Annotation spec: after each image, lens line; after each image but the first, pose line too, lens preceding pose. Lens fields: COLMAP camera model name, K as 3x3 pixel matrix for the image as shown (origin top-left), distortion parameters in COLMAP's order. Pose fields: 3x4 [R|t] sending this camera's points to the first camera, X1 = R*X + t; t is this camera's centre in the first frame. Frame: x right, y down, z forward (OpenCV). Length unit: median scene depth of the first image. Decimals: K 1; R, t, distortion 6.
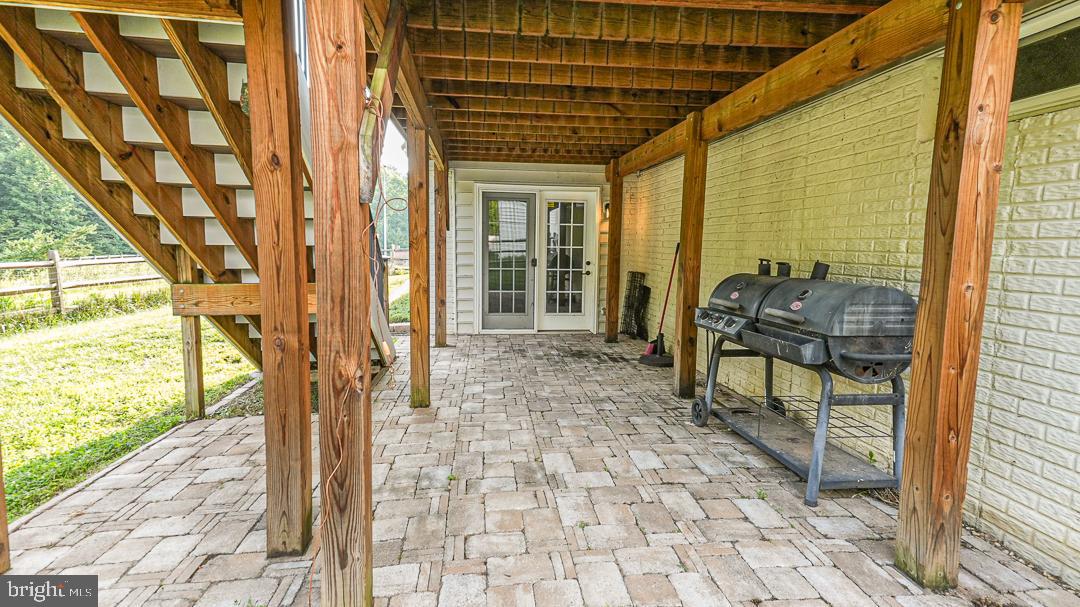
lens RADIAL K [[527.6, 0, 543.3], [0, 527.6, 296.7], [0, 0, 1]] dist [0.033730, 0.000560]
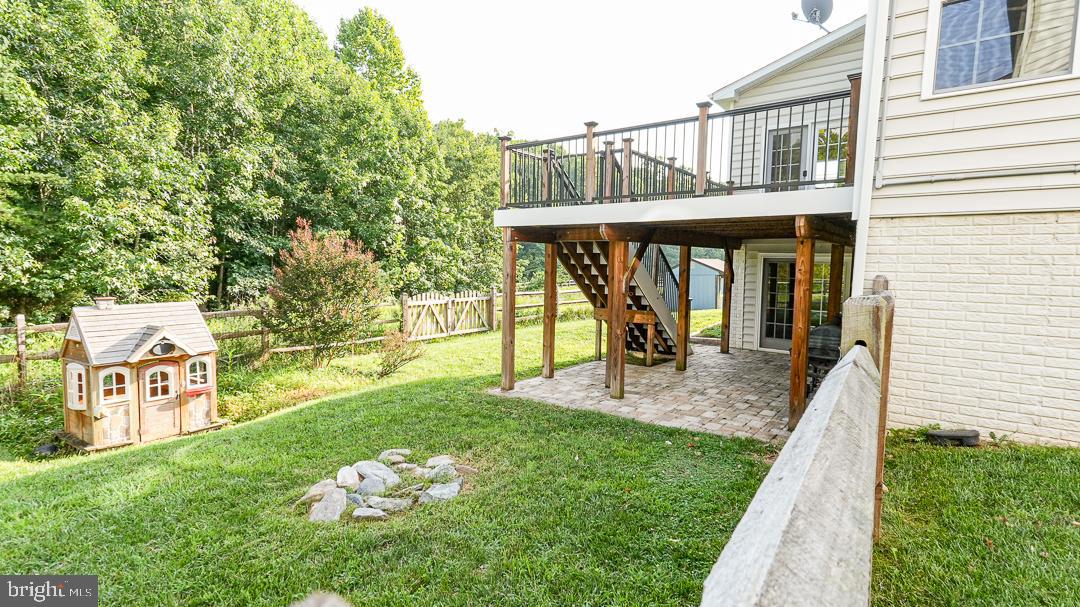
lens RADIAL K [[527.6, 0, 539.5], [0, 527.6, 304.6], [0, 0, 1]] dist [0.033730, 0.000560]
pose [[0.731154, 0.054454, -0.680035, 0.859169], [-0.079426, 0.996825, -0.005576, -0.003712], [0.677573, 0.058089, 0.733158, -1.068651]]
